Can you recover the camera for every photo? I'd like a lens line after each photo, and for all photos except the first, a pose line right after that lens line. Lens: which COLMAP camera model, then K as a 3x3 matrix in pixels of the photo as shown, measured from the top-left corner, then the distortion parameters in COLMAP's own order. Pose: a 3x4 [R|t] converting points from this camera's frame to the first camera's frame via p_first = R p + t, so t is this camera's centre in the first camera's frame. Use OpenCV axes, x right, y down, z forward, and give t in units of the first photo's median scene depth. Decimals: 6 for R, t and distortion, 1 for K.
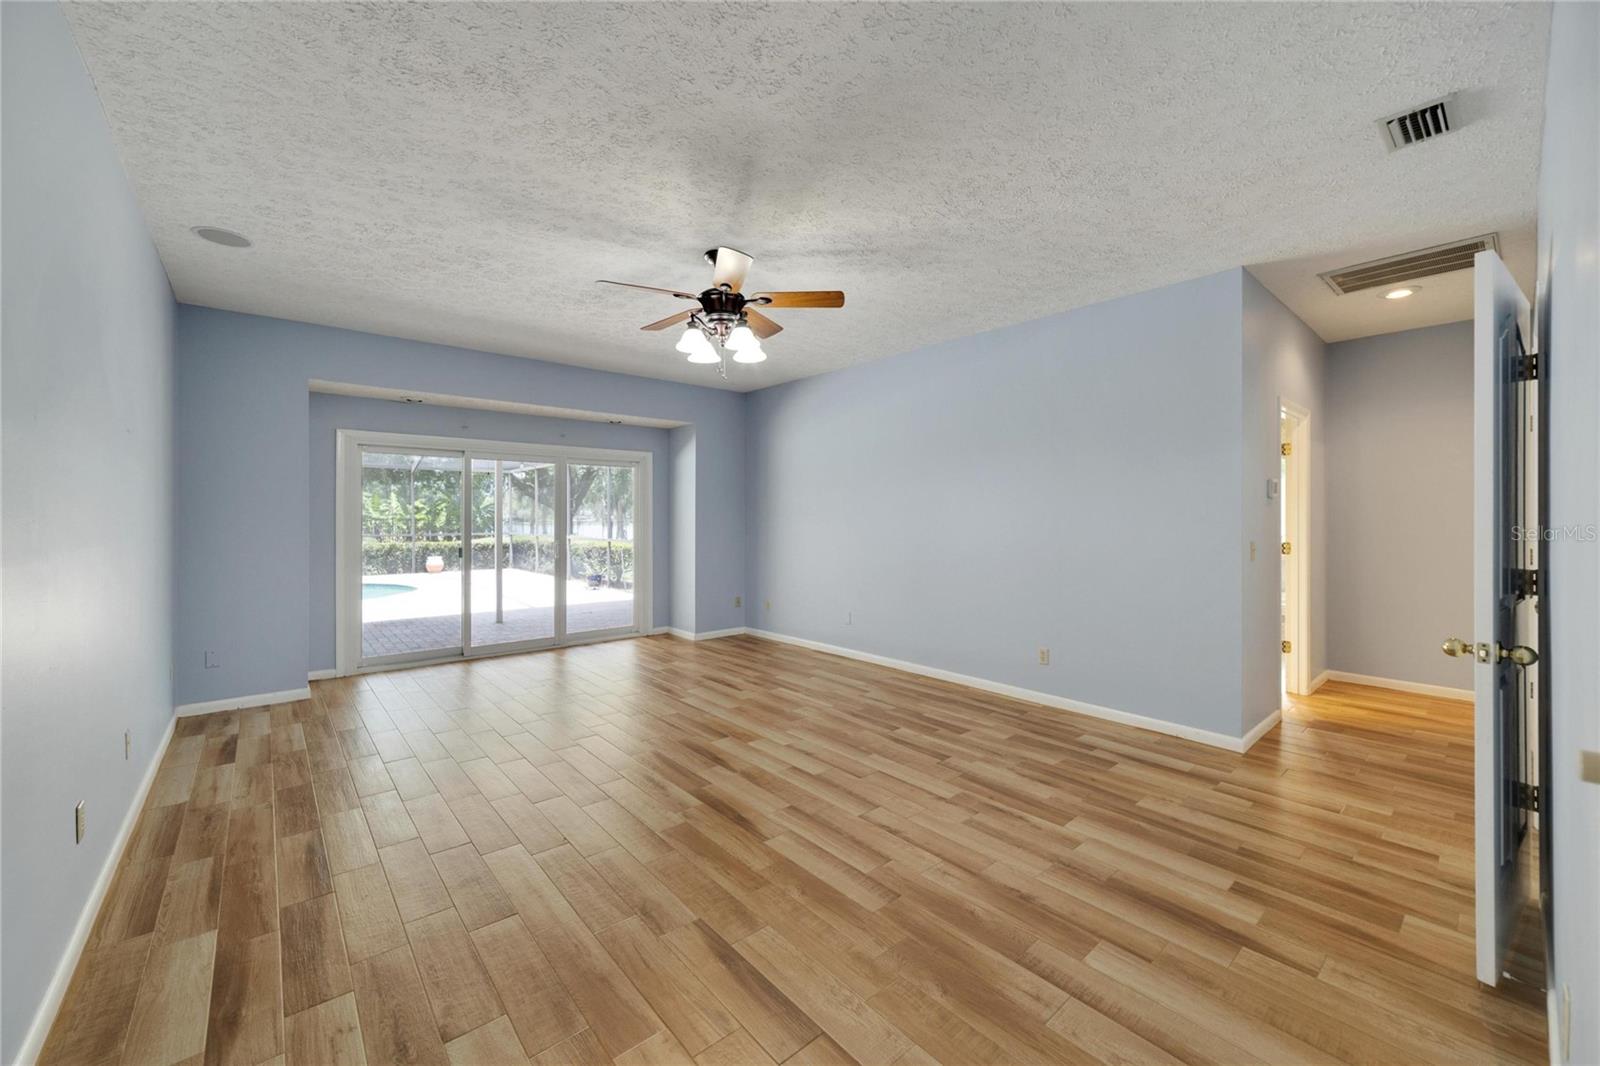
lens RADIAL K [[618.5, 0, 792.4], [0, 618.5, 545.8], [0, 0, 1]] dist [-0.000557, 0.000150]
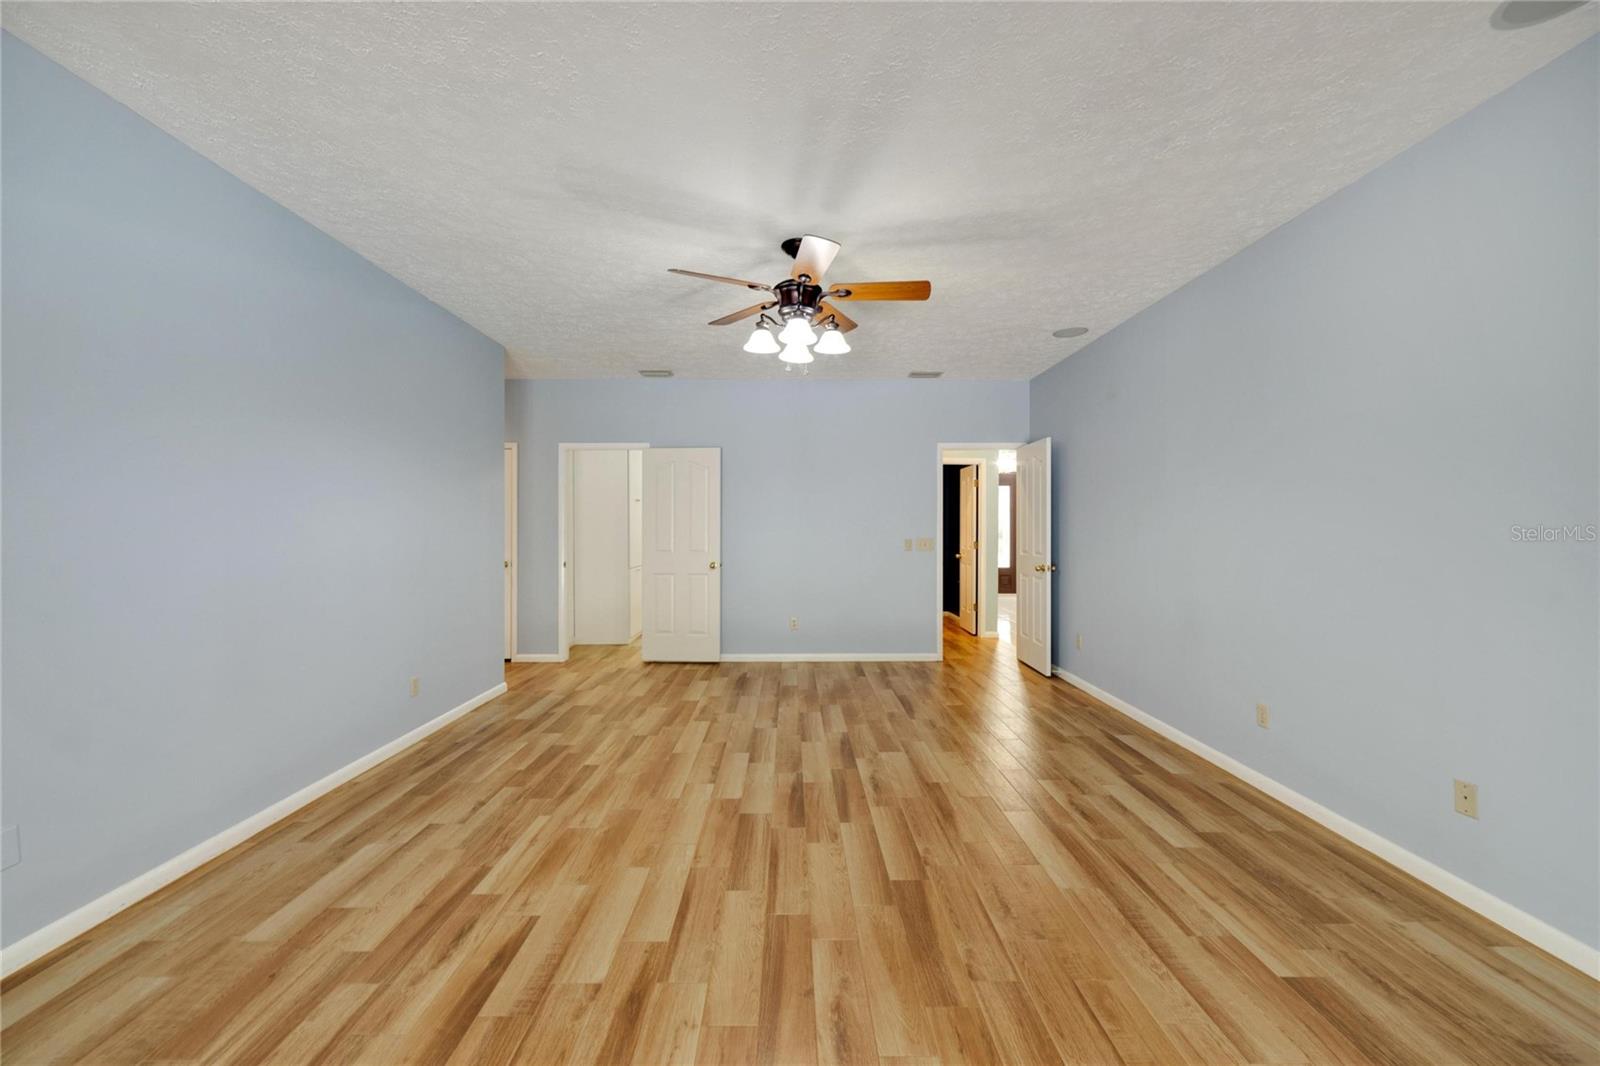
lens RADIAL K [[612.9, 0, 799.7], [0, 612.9, 521.4], [0, 0, 1]] dist [0.001937, 0.000130]
pose [[-0.773152, 0.004572, 0.634204, -0.584198], [0.026369, 0.999341, 0.024941, -0.060813], [-0.633672, 0.036007, -0.772763, 1.400356]]
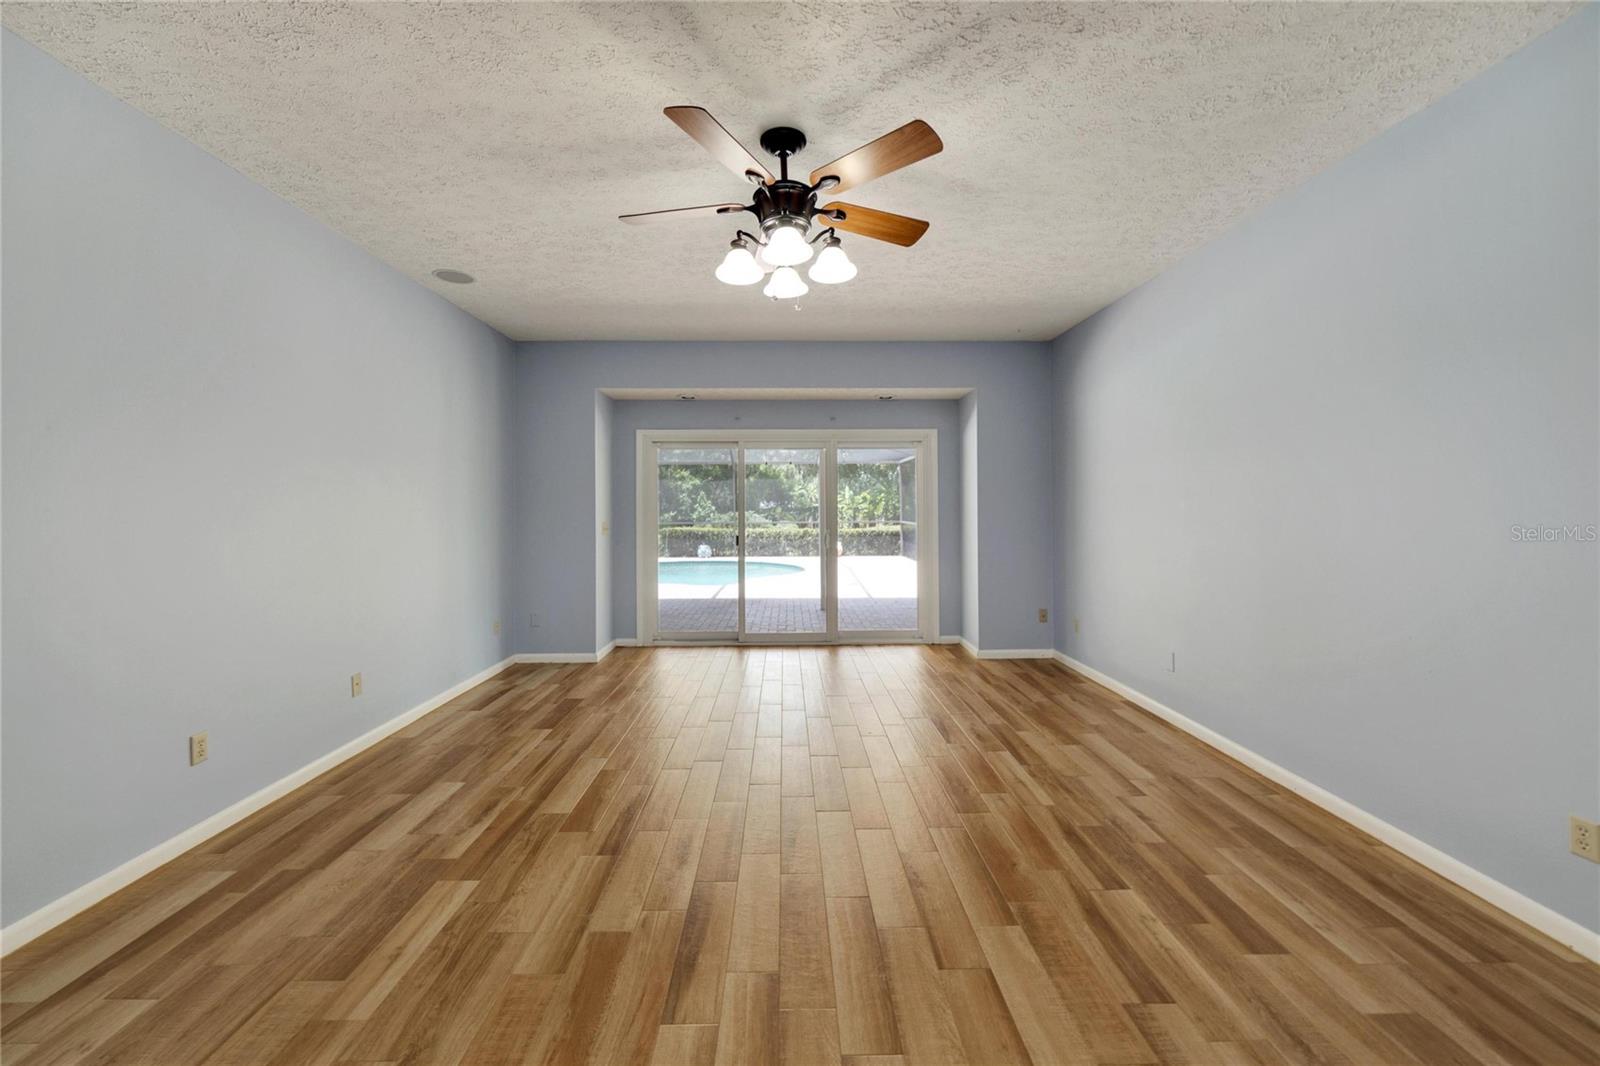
lens RADIAL K [[623.2, 0, 794.6], [0, 623.2, 520.3], [0, 0, 1]] dist [0.001843, 0.000428]
pose [[0.772900, 0.009614, -0.634455, 0.280106], [-0.023751, 0.999623, -0.013787, -0.014744], [0.634083, 0.025725, 0.772837, 0.363179]]
